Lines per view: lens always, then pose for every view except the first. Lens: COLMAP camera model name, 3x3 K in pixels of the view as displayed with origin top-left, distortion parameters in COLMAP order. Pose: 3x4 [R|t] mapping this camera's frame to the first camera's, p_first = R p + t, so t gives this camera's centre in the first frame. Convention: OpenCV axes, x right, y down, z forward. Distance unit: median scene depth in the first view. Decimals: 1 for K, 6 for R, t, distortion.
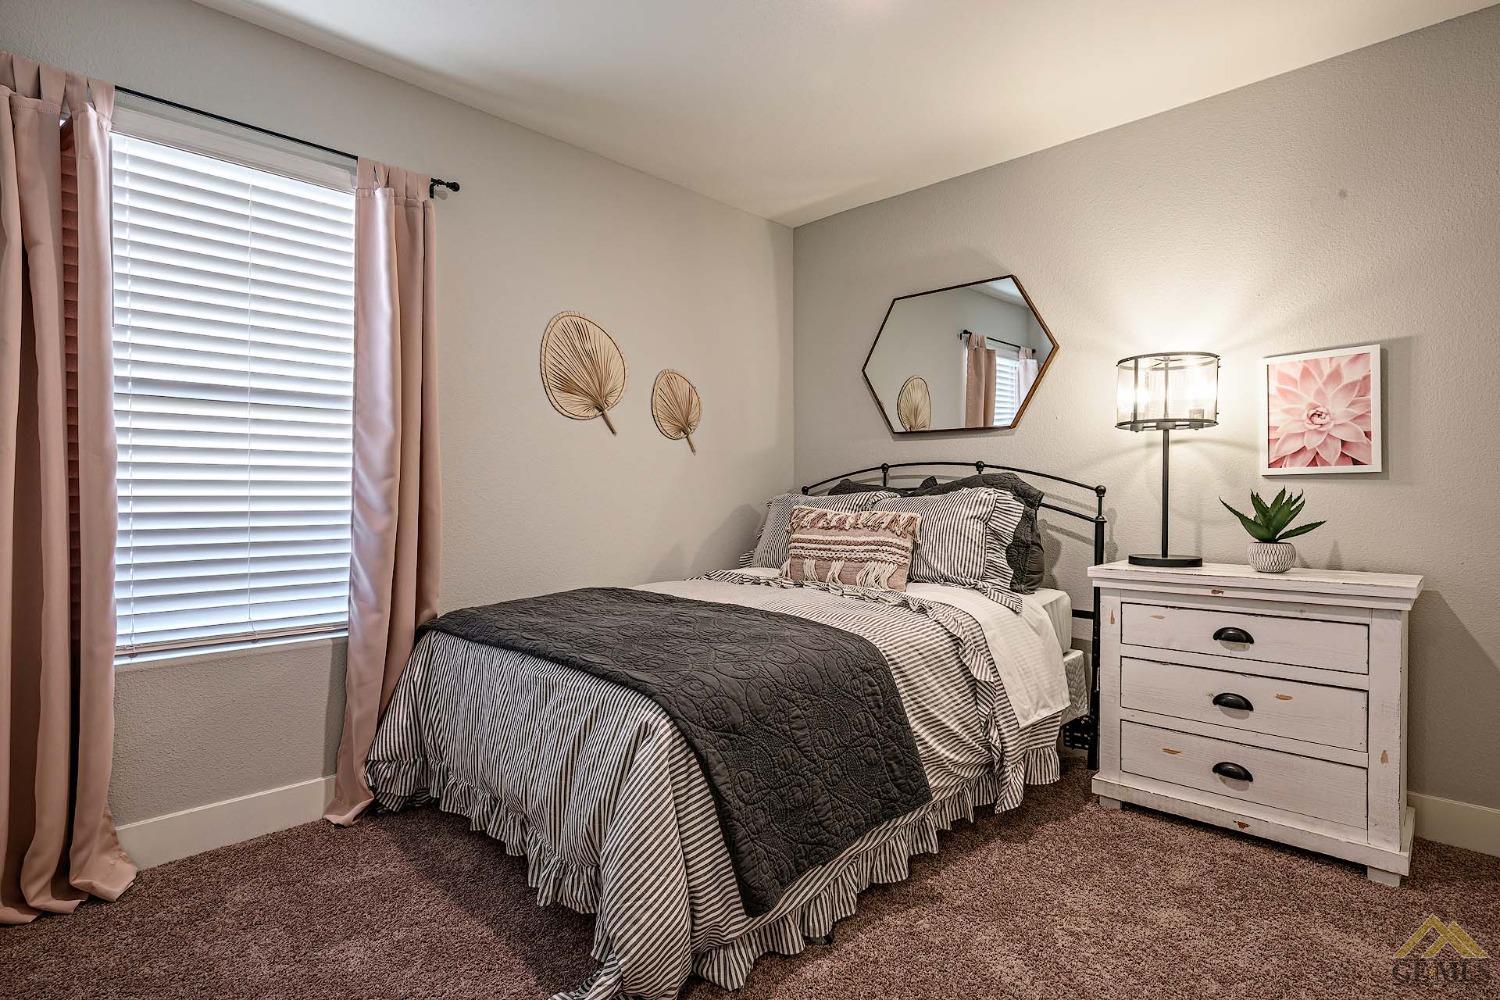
lens RADIAL K [[769.3, 0, 750.0], [0, 769.3, 500.0], [0, 0, 1]] dist [0.000802, 0.000483]
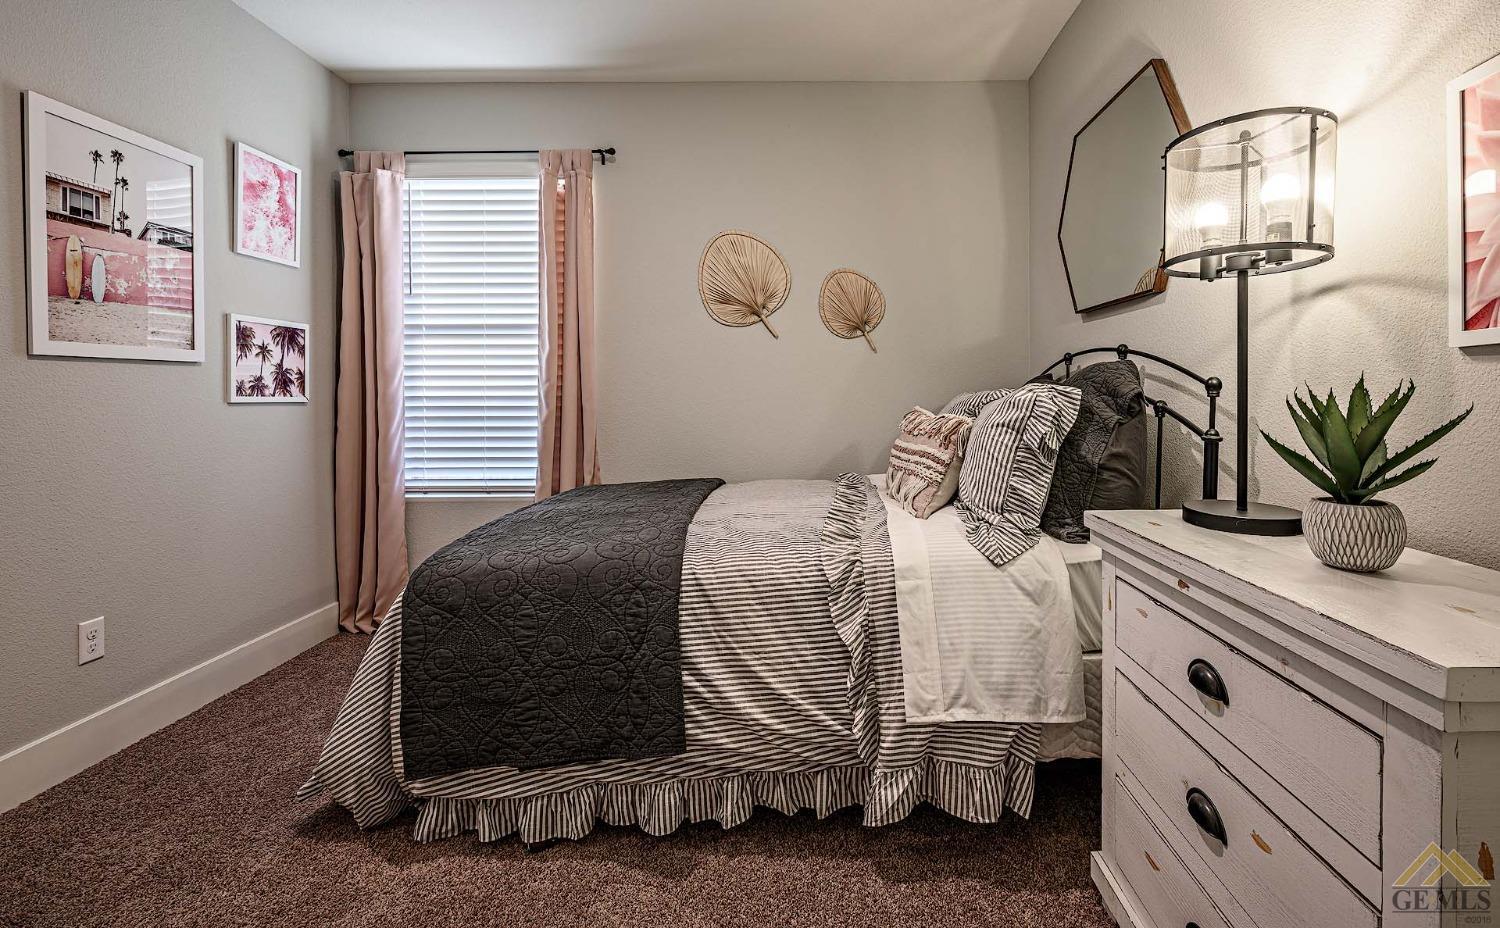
lens RADIAL K [[679.3, 0, 749.9], [0, 679.3, 409.8], [0, 0, 1]] dist [0.003533, 0.000770]
pose [[0.693392, 0.014078, -0.720423, 0.631071], [-0.000783, 0.999823, 0.018784, -0.003727], [0.720560, -0.012461, 0.693280, 0.417819]]
